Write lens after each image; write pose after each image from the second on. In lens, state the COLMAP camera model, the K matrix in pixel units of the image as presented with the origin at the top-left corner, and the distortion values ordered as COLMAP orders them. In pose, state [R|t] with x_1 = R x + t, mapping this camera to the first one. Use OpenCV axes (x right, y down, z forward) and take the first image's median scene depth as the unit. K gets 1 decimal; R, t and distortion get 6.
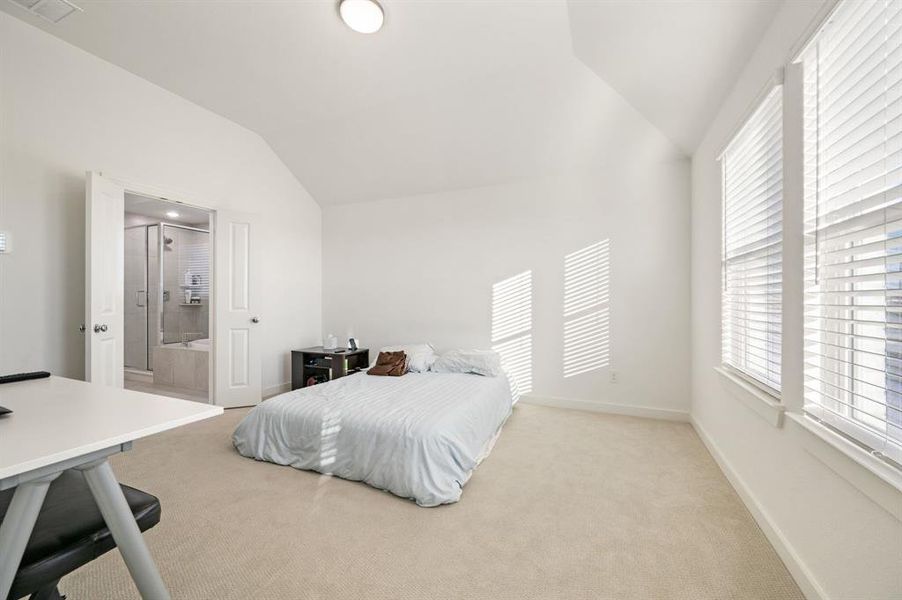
lens RADIAL K [[357.1, 0, 449.9], [0, 357.1, 299.5], [0, 0, 1]] dist [0.001651, 0.000190]
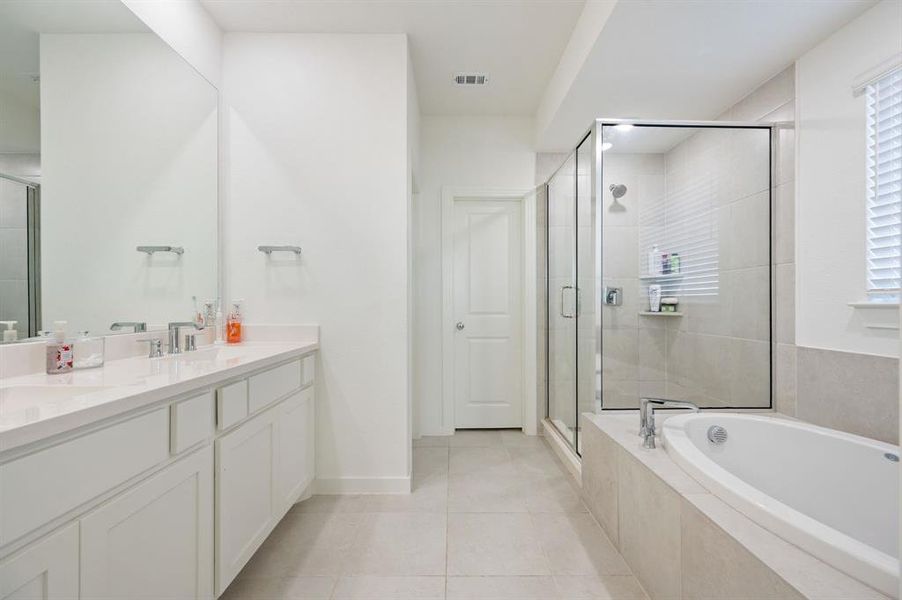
lens RADIAL K [[357.1, 0, 451.6], [0, 357.1, 304.6], [0, 0, 1]] dist [0.001651, 0.000190]
pose [[0.403187, -0.003720, -0.915110, -0.391947], [-0.001597, 0.999987, -0.004768, 0.003993], [0.915116, 0.003384, 0.403176, 0.541340]]
